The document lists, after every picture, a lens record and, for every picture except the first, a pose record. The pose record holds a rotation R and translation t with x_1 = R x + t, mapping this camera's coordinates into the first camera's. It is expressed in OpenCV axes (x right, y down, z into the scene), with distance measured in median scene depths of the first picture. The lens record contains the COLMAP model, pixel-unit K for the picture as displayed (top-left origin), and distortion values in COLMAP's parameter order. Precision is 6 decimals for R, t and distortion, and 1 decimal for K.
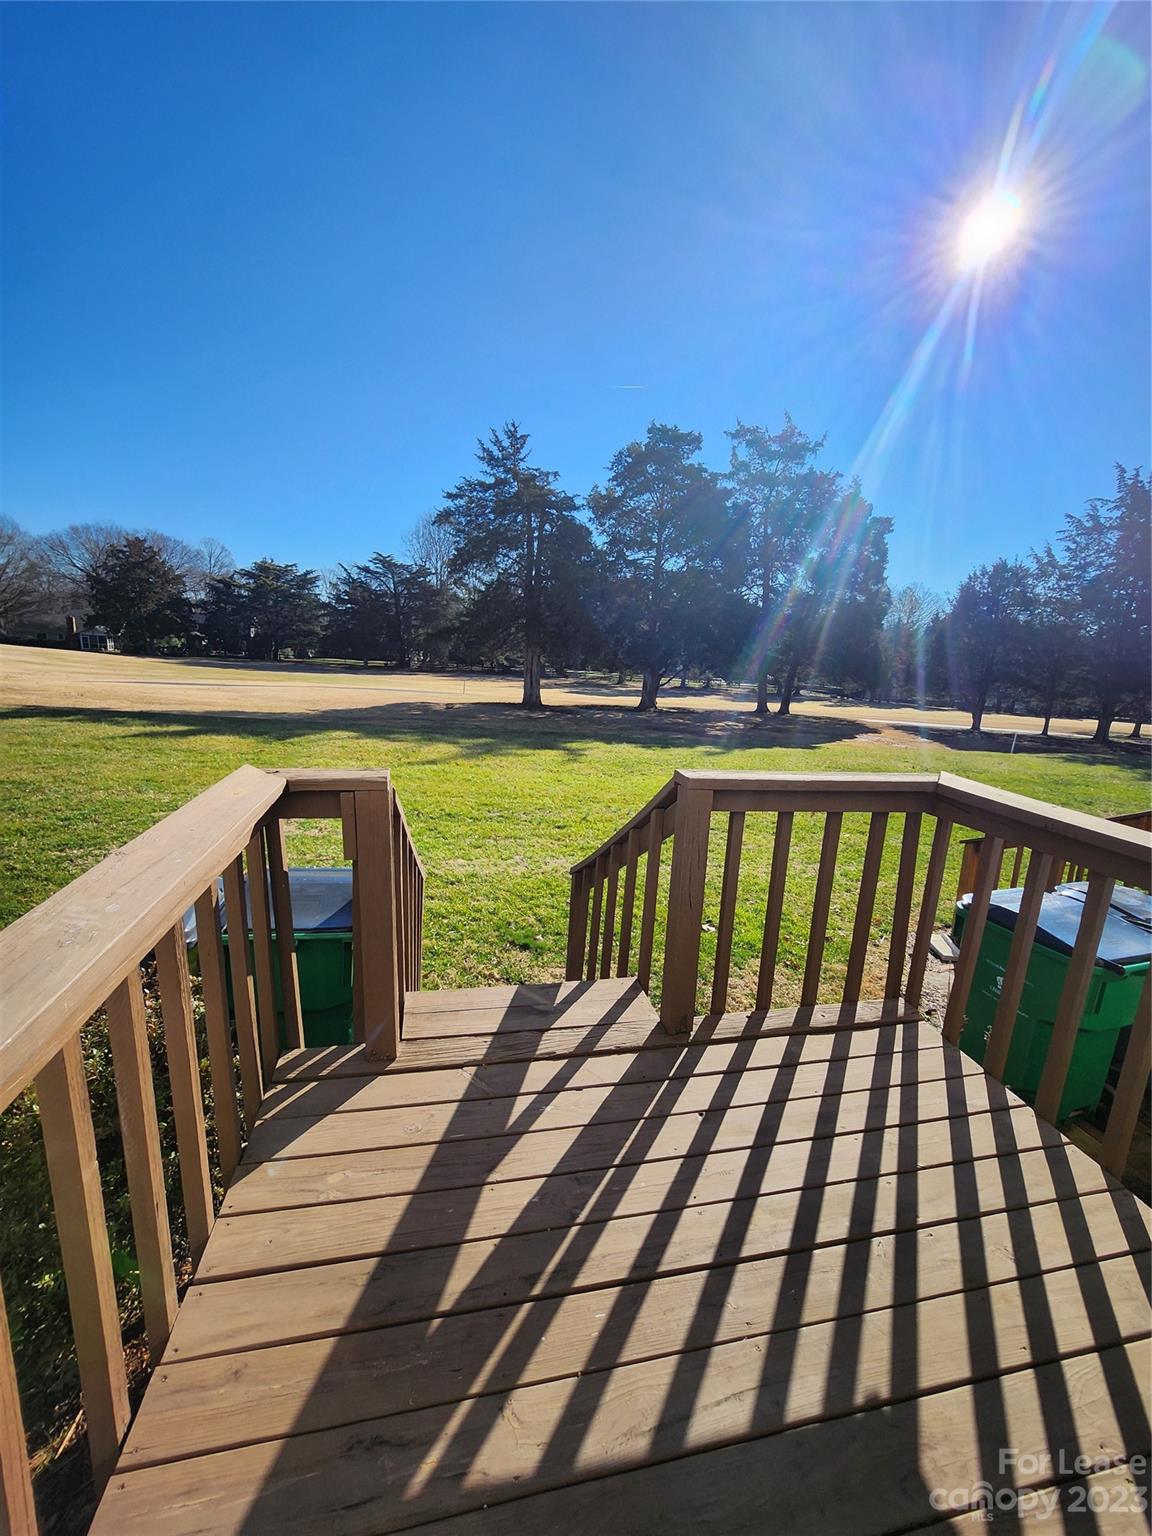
lens RADIAL K [[610.9, 0, 581.9], [0, 610.9, 761.7], [0, 0, 1]] dist [0.000312, 0.000764]
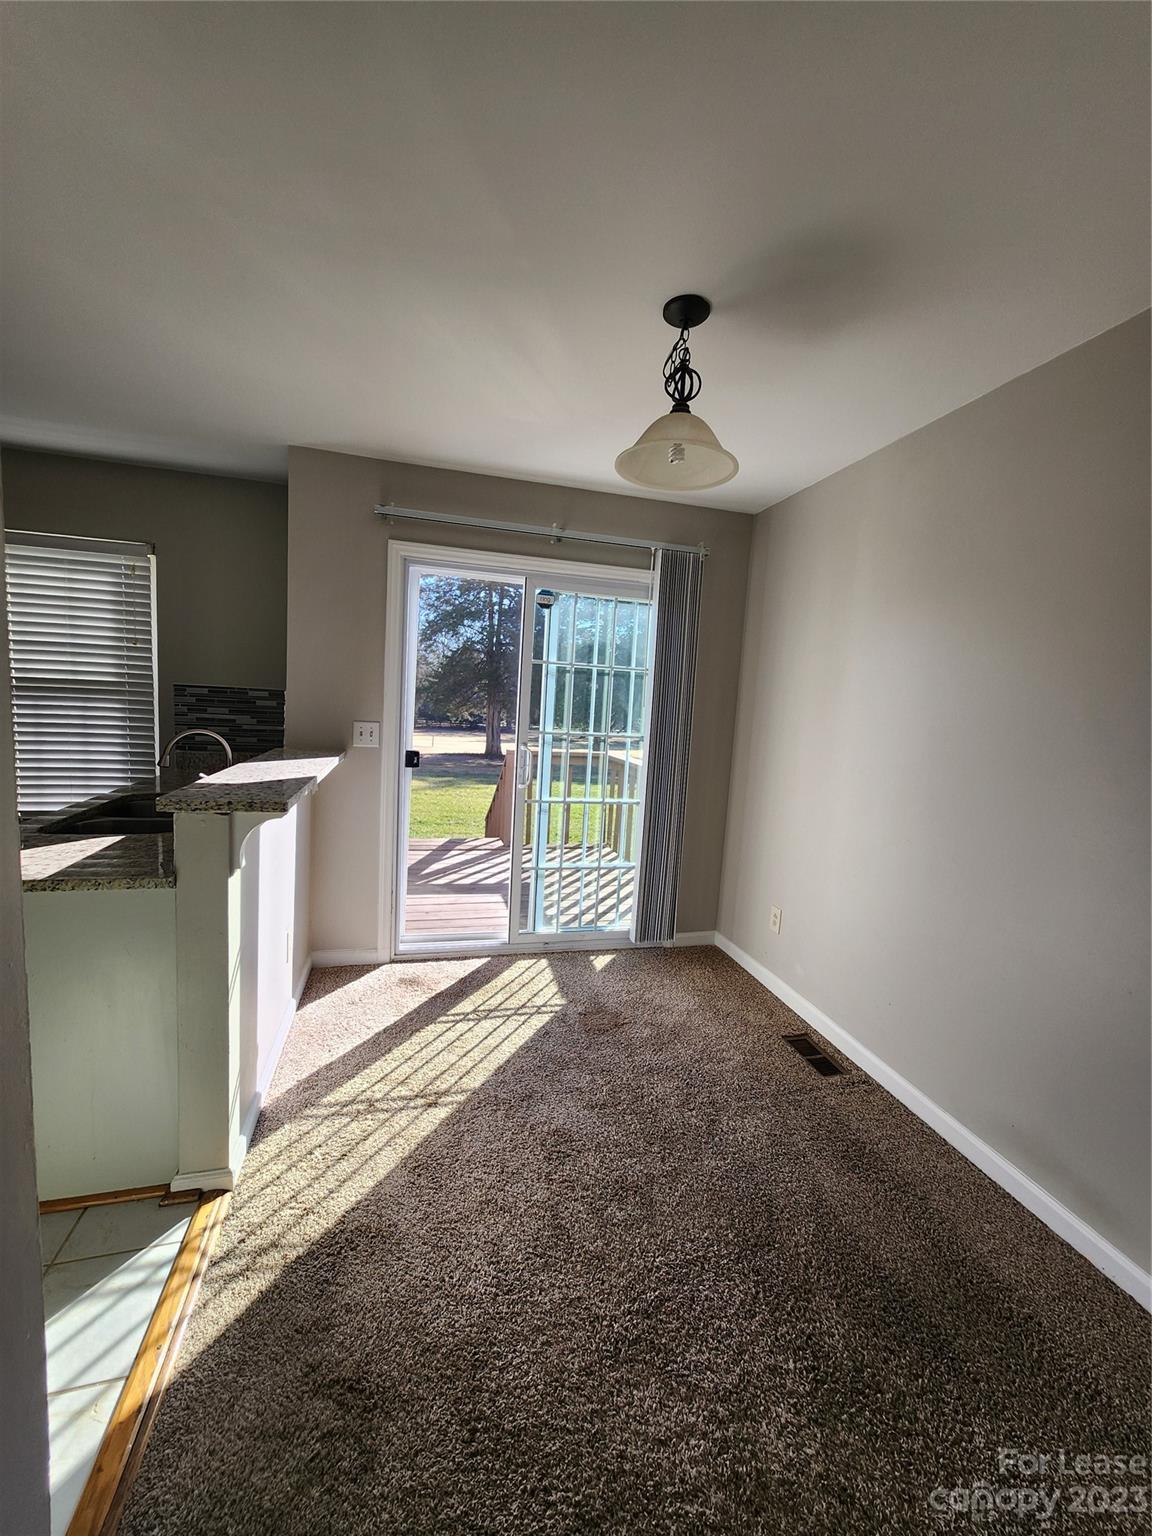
lens RADIAL K [[609.5, 0, 573.7], [0, 609.5, 763.4], [0, 0, 1]] dist [-0.001489, 0.000406]
pose [[0.999267, -0.007954, 0.037434, 0.025692], [0.011199, 0.996121, -0.087276, 0.022972], [-0.036594, 0.087631, 0.995481, -0.128172]]
